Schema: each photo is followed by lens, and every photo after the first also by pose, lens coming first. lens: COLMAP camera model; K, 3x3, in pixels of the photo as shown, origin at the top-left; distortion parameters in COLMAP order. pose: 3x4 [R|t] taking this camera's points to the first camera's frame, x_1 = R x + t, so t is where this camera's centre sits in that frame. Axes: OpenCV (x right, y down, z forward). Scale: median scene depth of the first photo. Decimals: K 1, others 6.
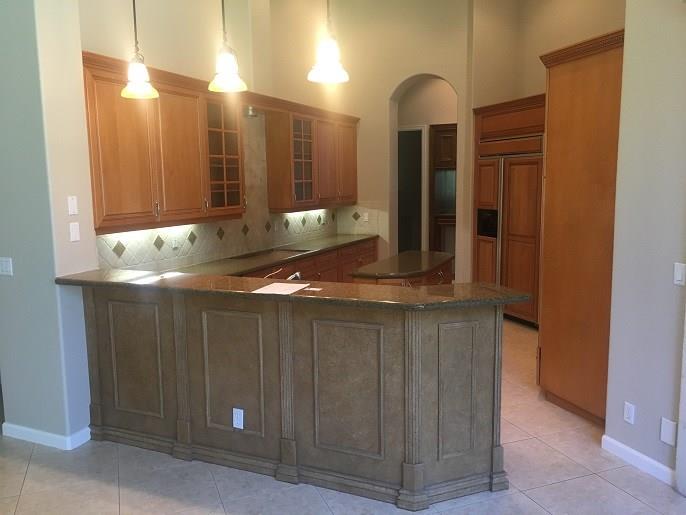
lens RADIAL K [[591.5, 0, 343.0], [0, 591.5, 257.5], [0, 0, 1]] dist [0.041922, -0.006920]
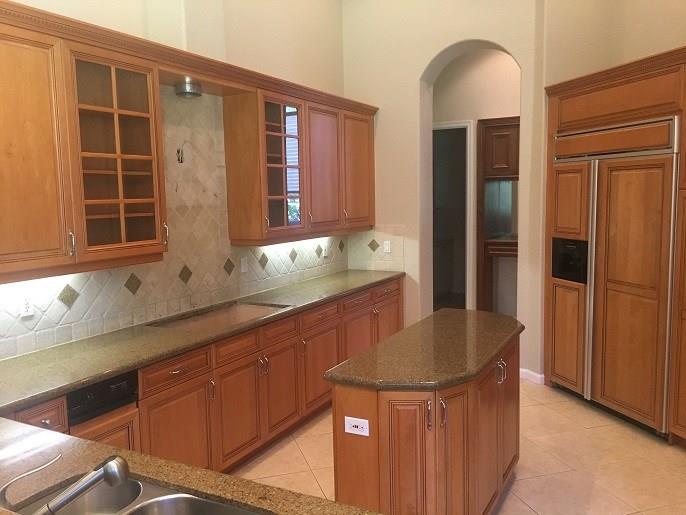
lens RADIAL K [[591.5, 0, 343.0], [0, 591.5, 257.5], [0, 0, 1]] dist [0.041922, -0.006920]
pose [[0.997361, 0.003102, -0.072532, 0.045287], [-0.004746, 0.999736, -0.022501, -0.047177], [0.072443, 0.022785, 0.997112, 0.346902]]
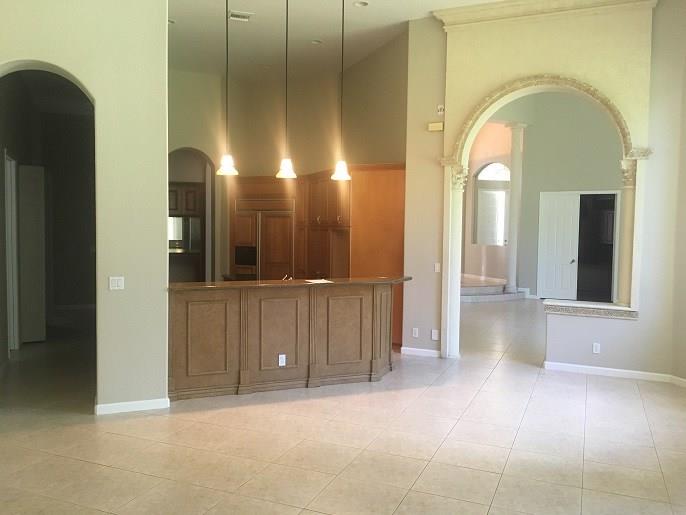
lens RADIAL K [[591.5, 0, 343.0], [0, 591.5, 257.5], [0, 0, 1]] dist [0.041922, -0.006920]
pose [[0.703330, -0.021547, 0.710537, -0.648410], [0.077335, 0.995927, -0.046350, 0.032472], [-0.706644, 0.087549, 0.702132, -0.190924]]
